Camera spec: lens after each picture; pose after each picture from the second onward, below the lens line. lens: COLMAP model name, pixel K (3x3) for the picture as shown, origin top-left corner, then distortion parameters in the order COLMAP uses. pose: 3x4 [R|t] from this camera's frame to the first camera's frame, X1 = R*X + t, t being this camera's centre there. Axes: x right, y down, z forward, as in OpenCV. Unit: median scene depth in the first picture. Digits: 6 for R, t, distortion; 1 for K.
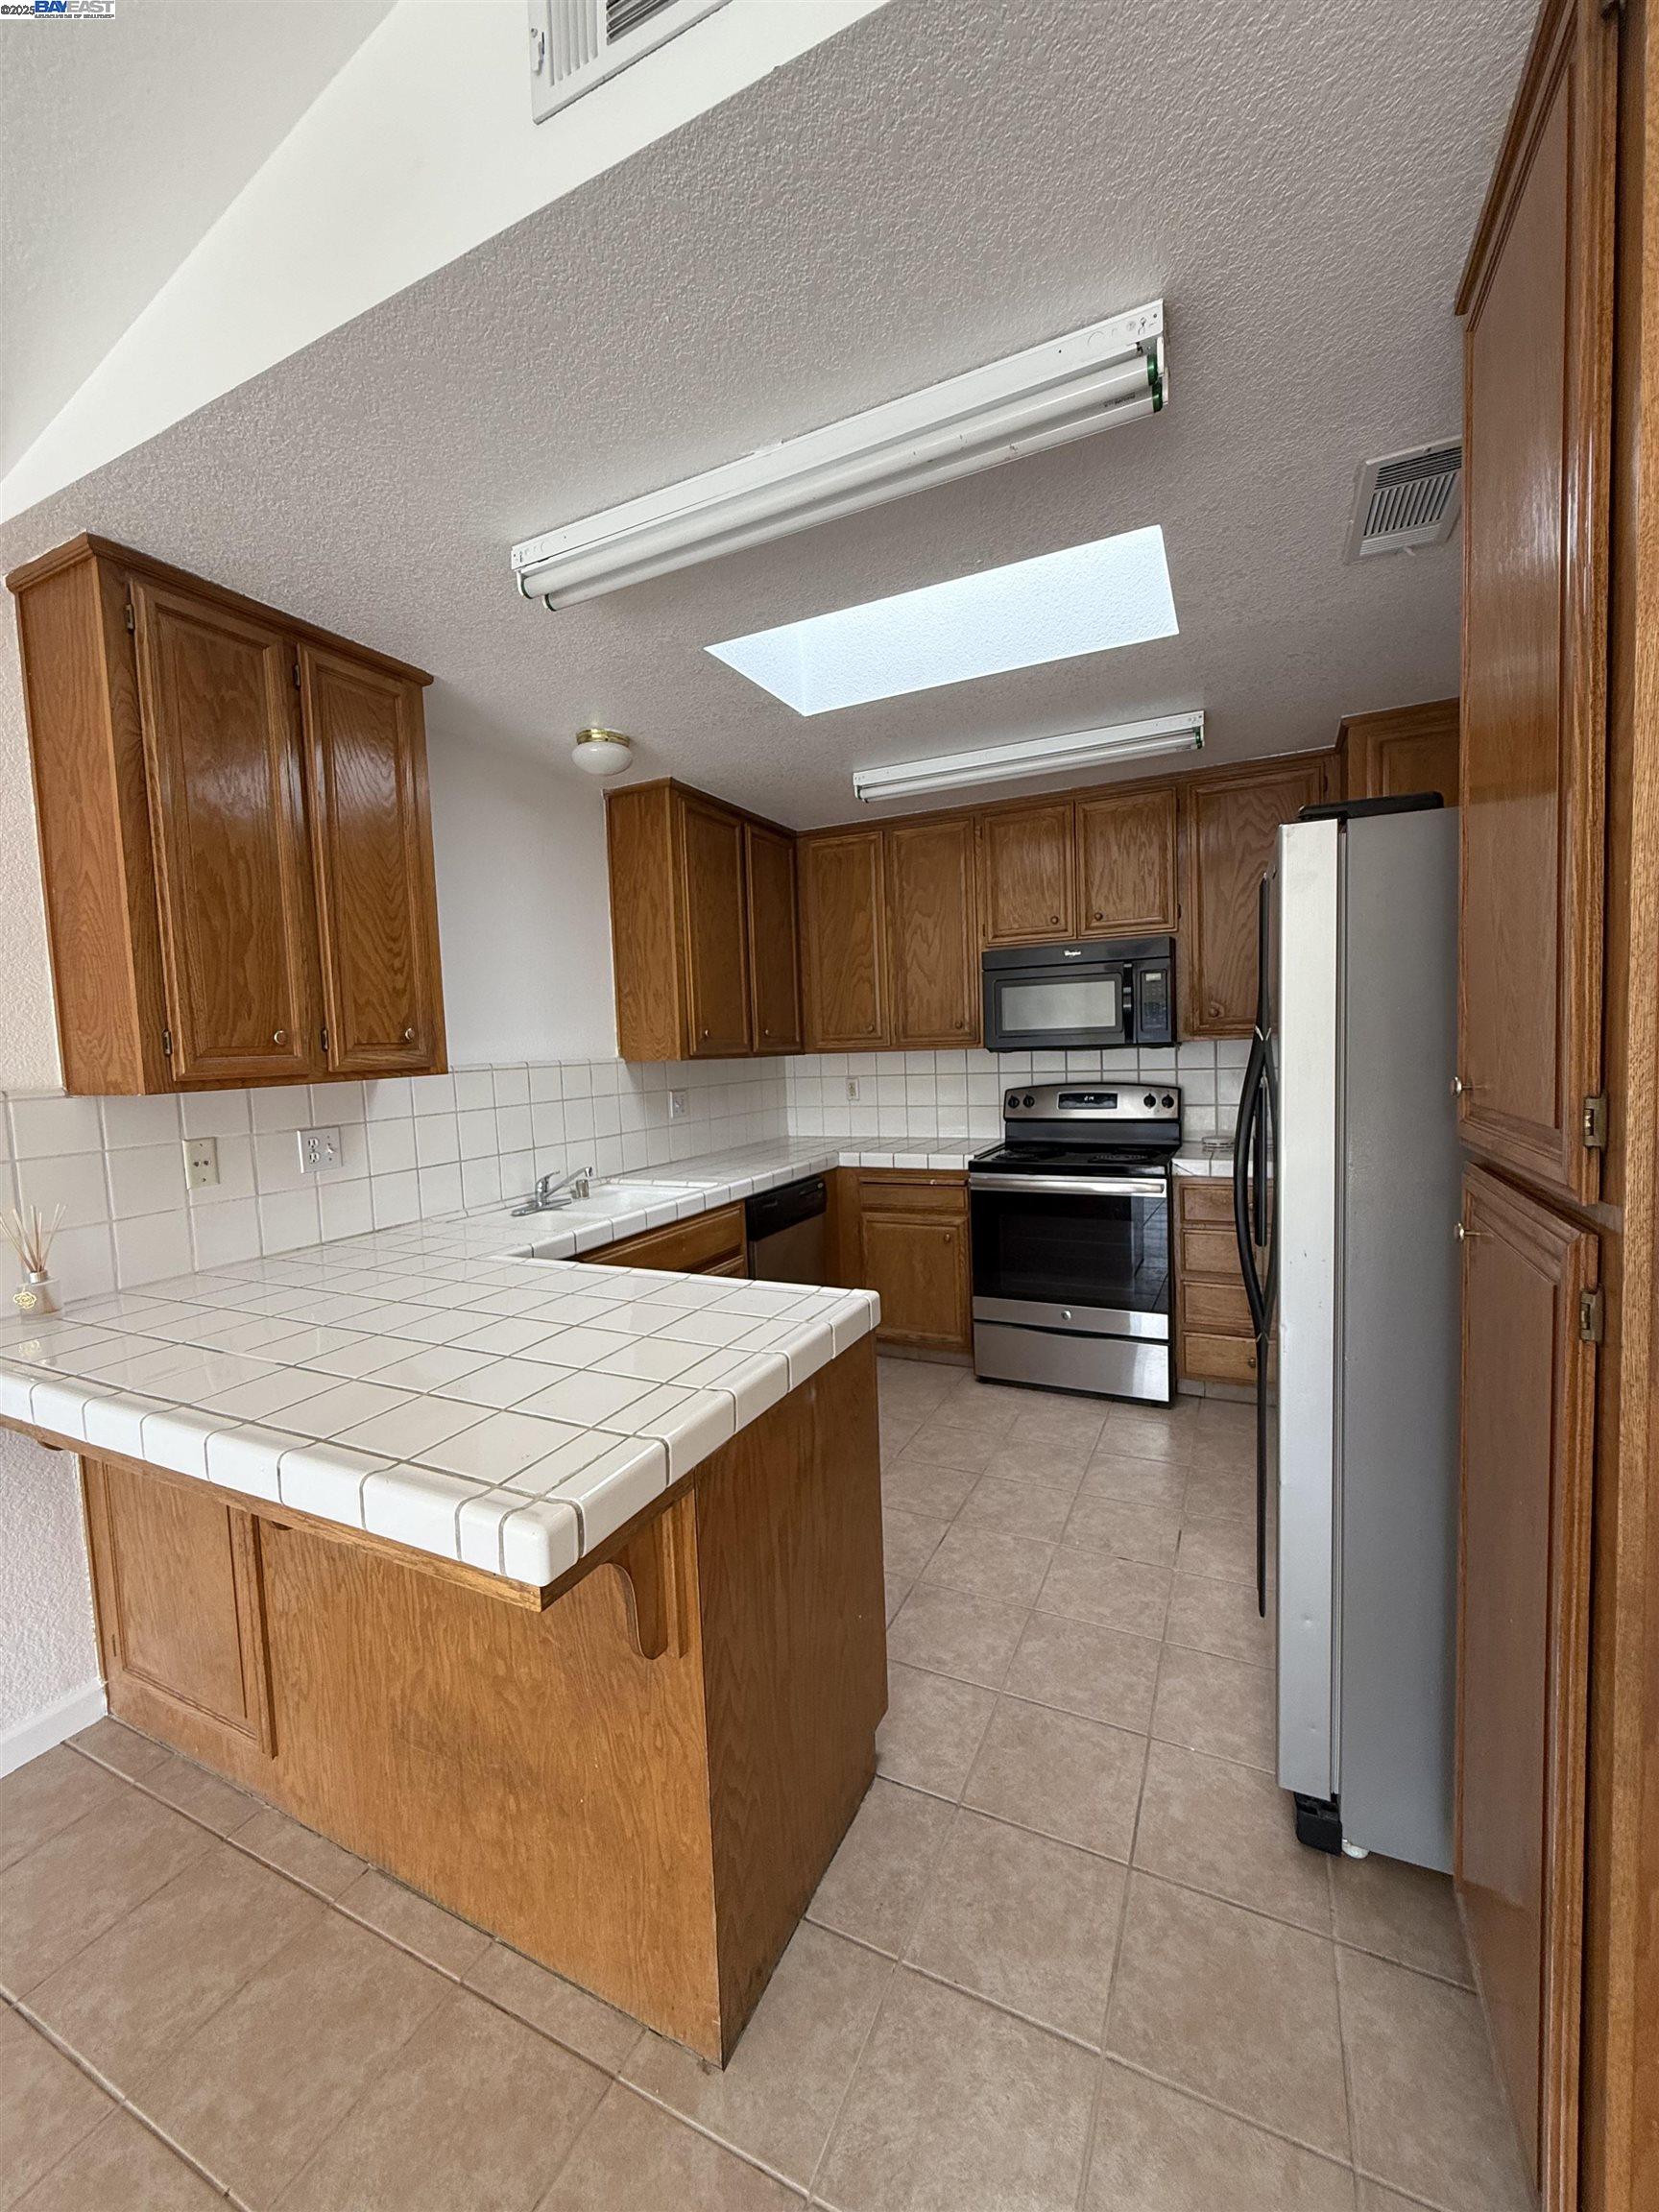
lens RADIAL K [[871.2, 0, 830.5], [0, 871.2, 1102.6], [0, 0, 1]] dist [-0.001040, 0.000181]
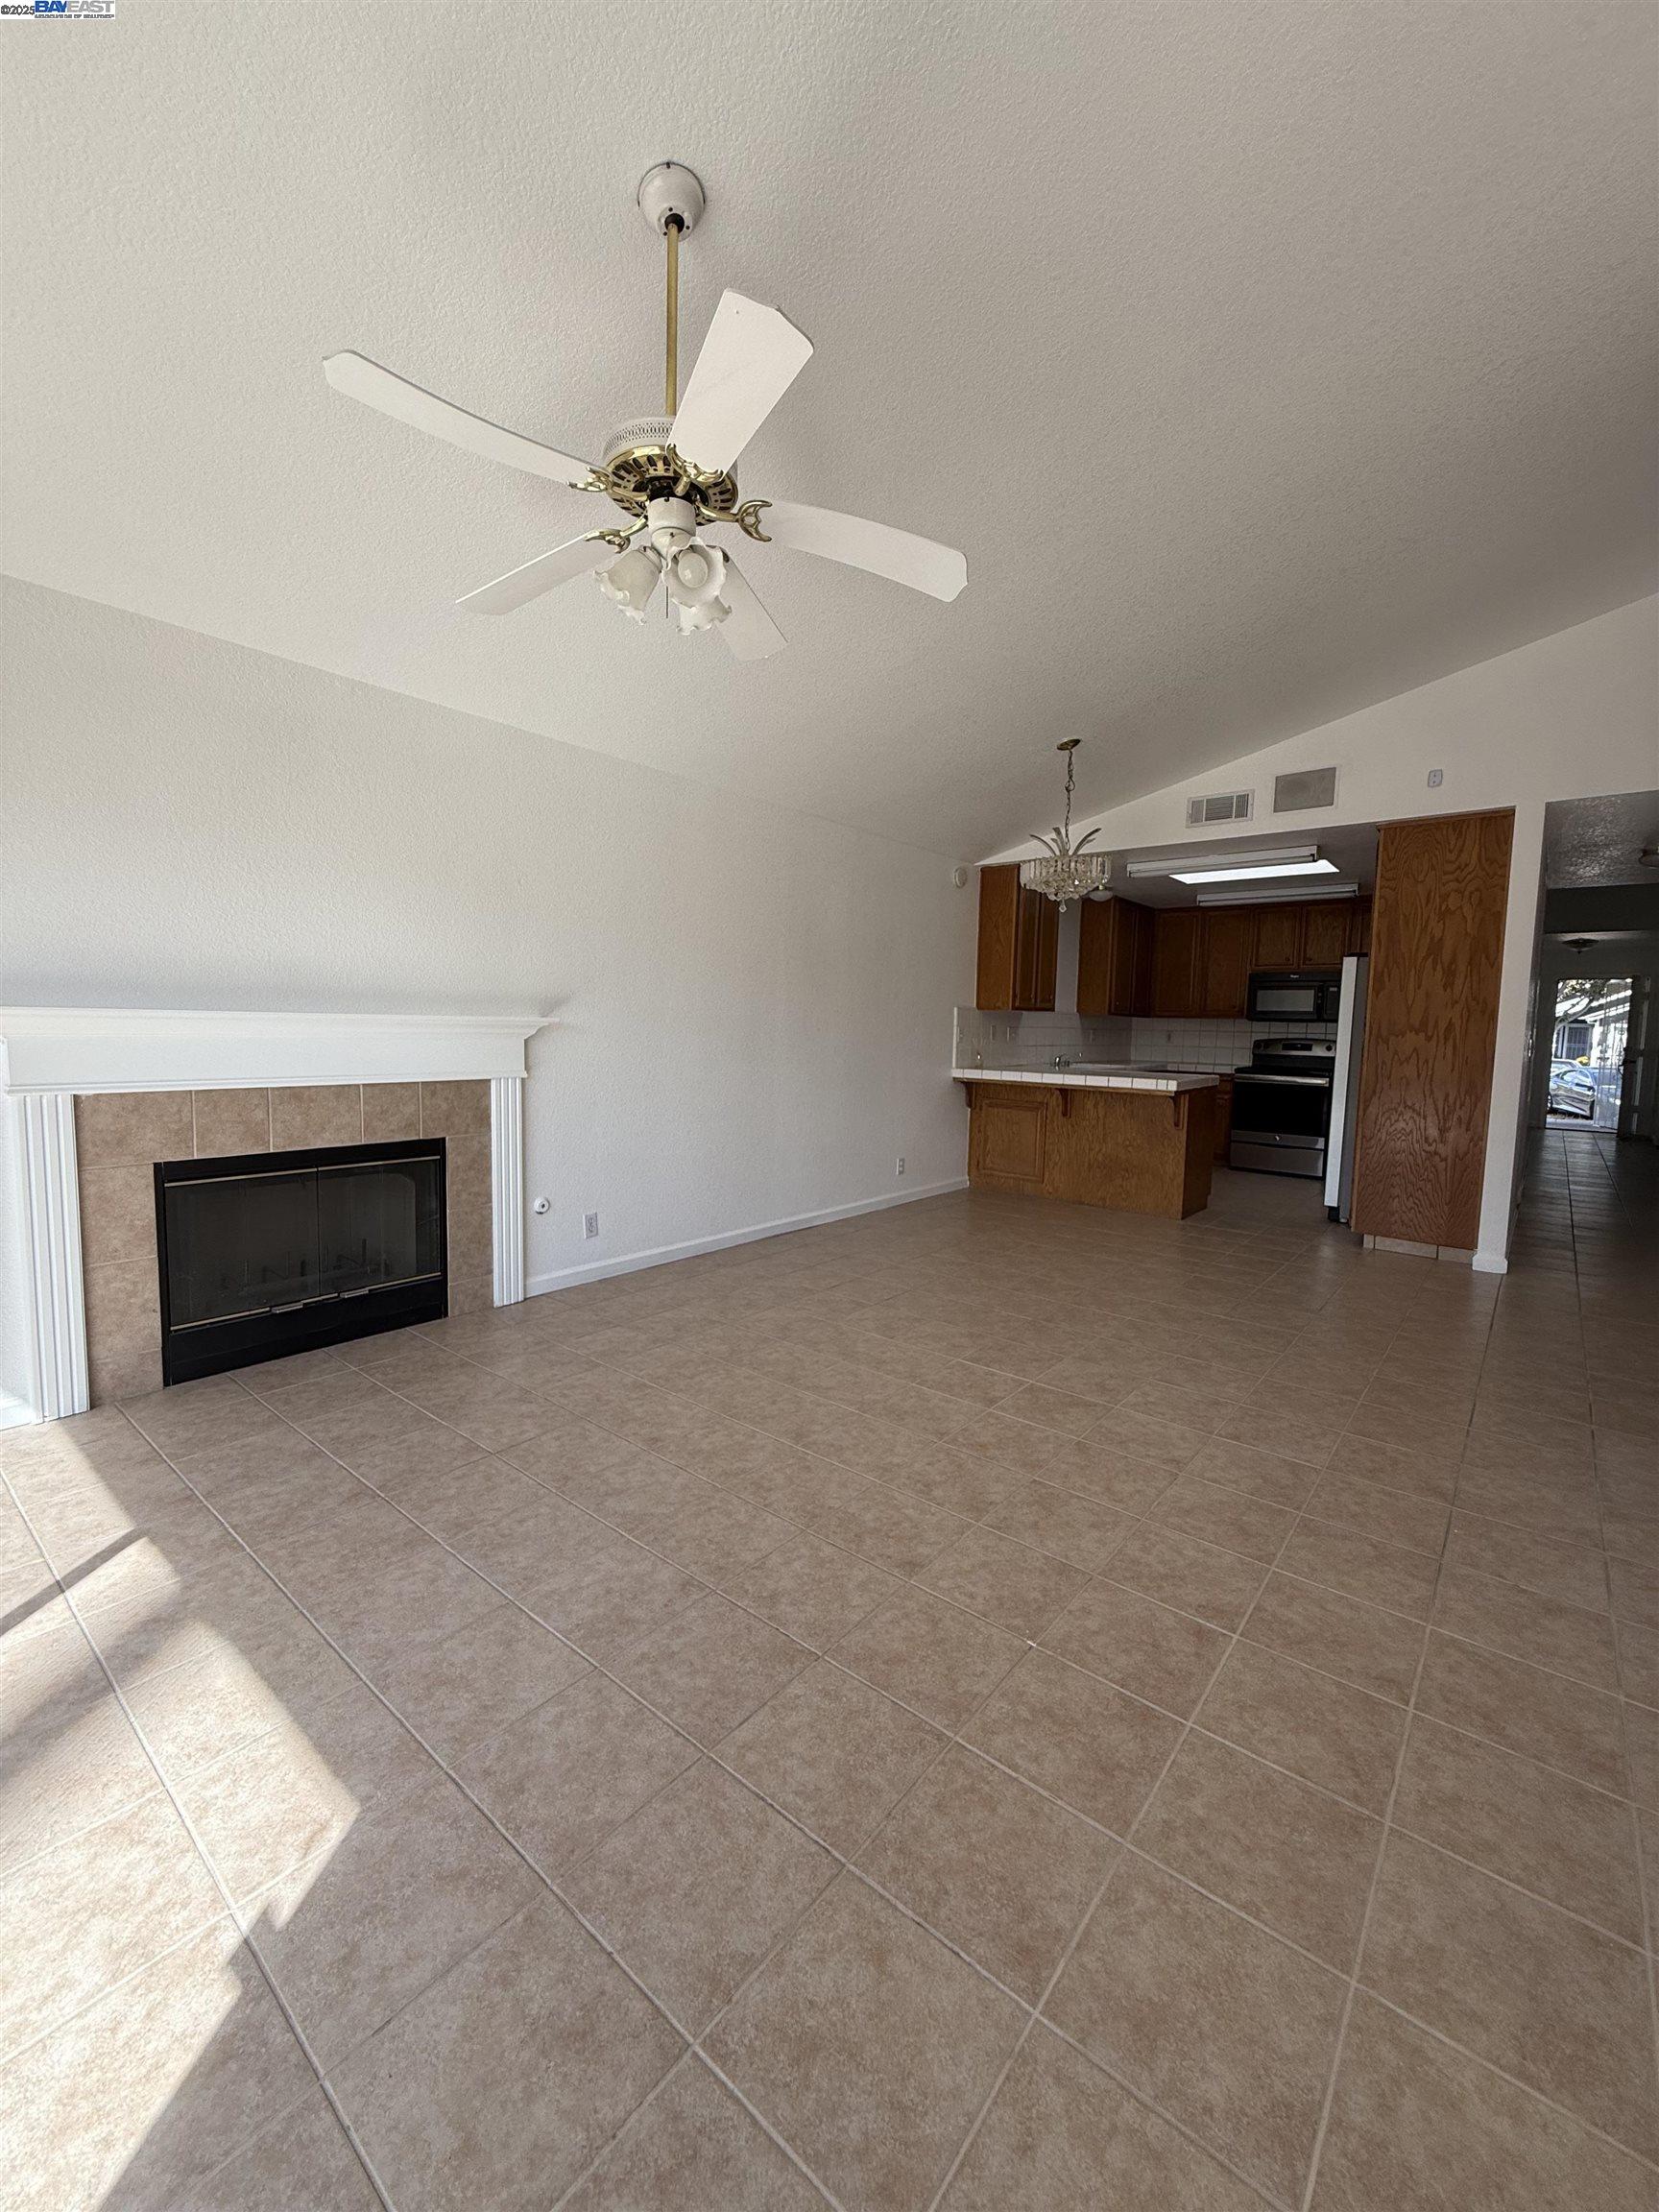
lens RADIAL K [[871.2, 0, 839.6], [0, 871.2, 1101.9], [0, 0, 1]] dist [-0.001040, 0.000181]
pose [[0.971180, 0.079686, -0.224632, -0.282833], [-0.074004, 0.996691, 0.033617, 0.137676], [0.226567, -0.016024, 0.973864, -1.252767]]
